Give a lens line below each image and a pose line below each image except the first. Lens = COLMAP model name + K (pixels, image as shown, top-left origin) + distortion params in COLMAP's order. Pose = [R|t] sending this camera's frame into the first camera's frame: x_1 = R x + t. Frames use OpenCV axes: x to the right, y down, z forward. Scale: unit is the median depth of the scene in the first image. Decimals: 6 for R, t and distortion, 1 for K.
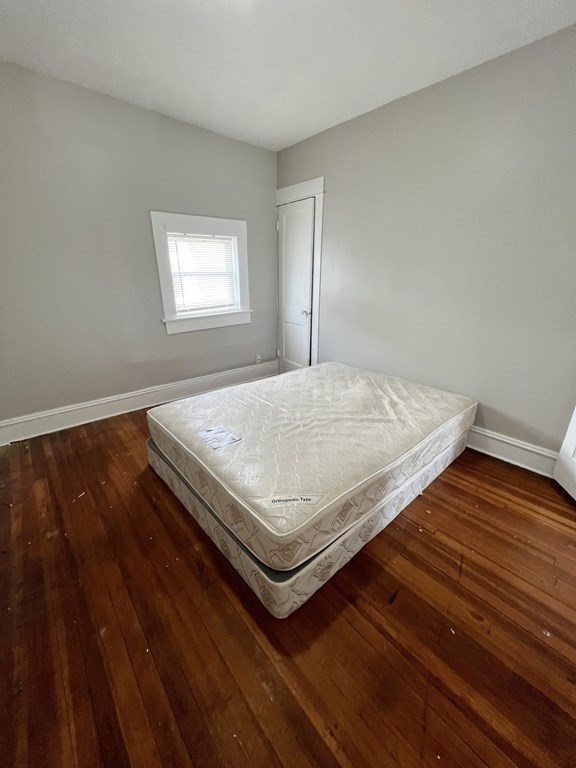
lens RADIAL K [[309.0, 0, 288.0], [0, 309.0, 384.0], [0, 0, 1]] dist [-0.001092, 0.000099]
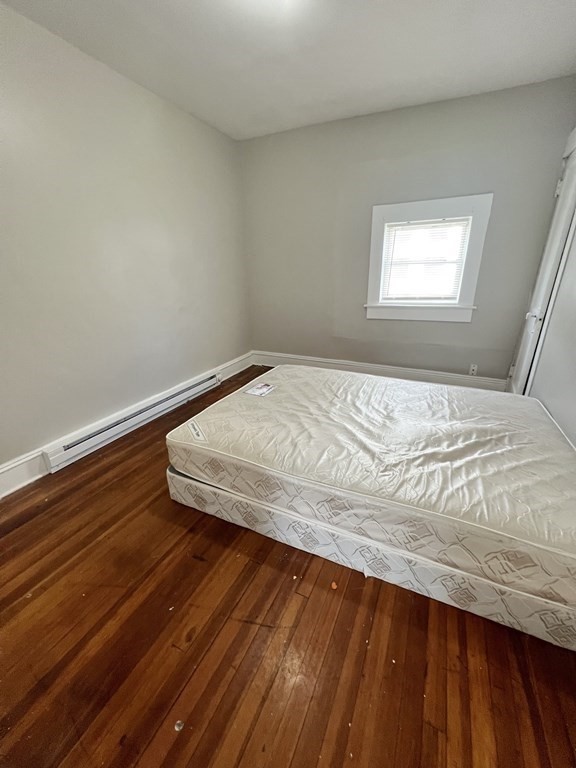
lens RADIAL K [[309.0, 0, 288.0], [0, 309.0, 384.0], [0, 0, 1]] dist [-0.001092, 0.000099]
pose [[0.391857, 0.317181, -0.863623, 0.830200], [-0.300169, 0.931404, 0.205878, -0.134291], [0.869682, 0.178558, 0.460185, 0.457026]]
